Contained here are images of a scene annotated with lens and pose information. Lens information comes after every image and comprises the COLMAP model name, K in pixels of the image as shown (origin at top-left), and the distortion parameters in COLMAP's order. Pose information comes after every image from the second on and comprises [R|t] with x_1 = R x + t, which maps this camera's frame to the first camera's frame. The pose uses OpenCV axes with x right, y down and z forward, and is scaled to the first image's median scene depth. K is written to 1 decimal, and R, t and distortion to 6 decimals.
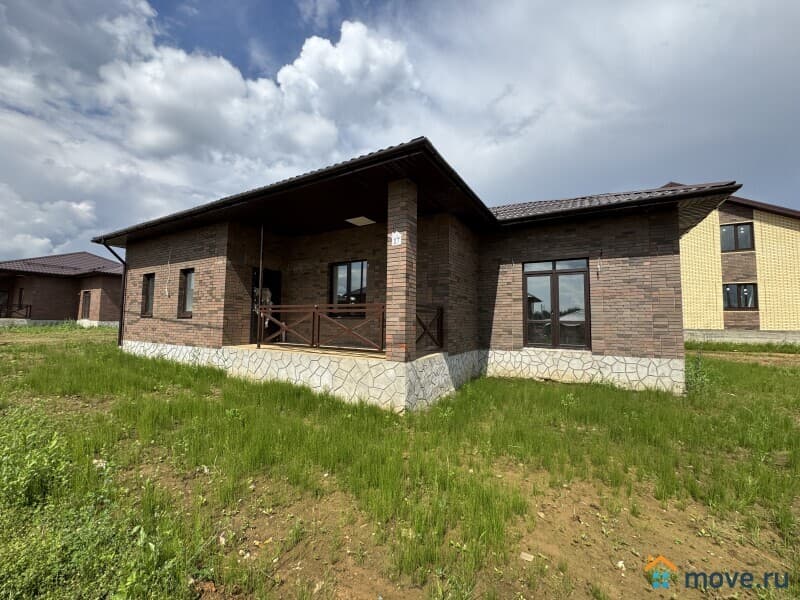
lens RADIAL K [[318.3, 0, 400.0], [0, 318.3, 300.0], [0, 0, 1]] dist [-0.003438, -0.000240]
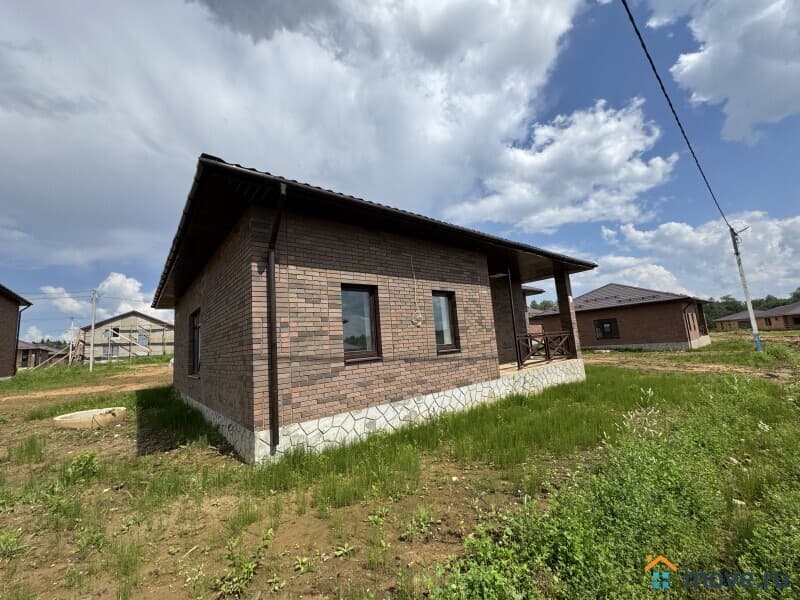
lens RADIAL K [[318.3, 0, 400.0], [0, 318.3, 300.0], [0, 0, 1]] dist [-0.003438, -0.000240]
pose [[0.355026, 0.092952, 0.930224, -1.615432], [0.019119, 0.994115, -0.106633, 0.008675], [-0.934661, 0.055642, 0.351159, 0.915546]]
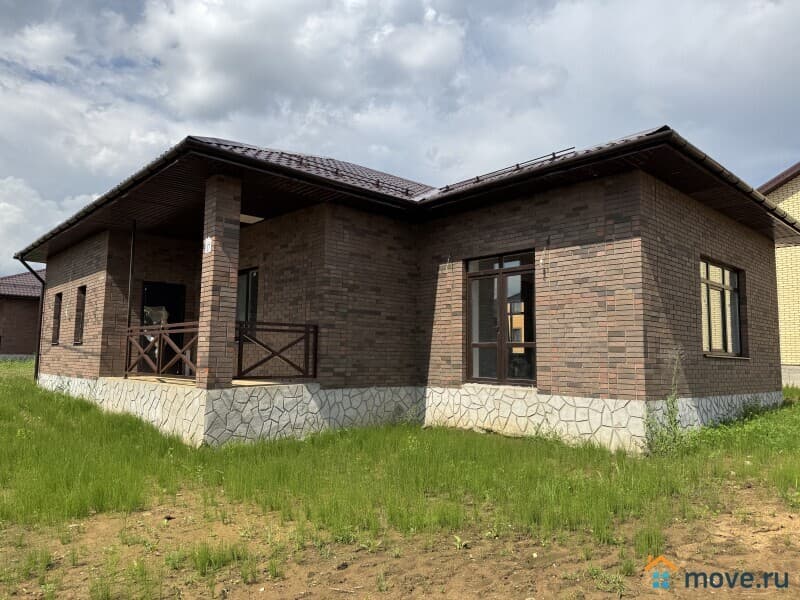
lens RADIAL K [[551.5, 0, 400.0], [0, 551.5, 300.0], [0, 0, 1]] dist [0.090656, -0.091425]
pose [[0.955127, -0.030270, -0.294644, 0.635028], [0.017937, 0.998850, -0.044472, 0.021505], [0.295651, 0.037192, 0.954572, -0.191528]]
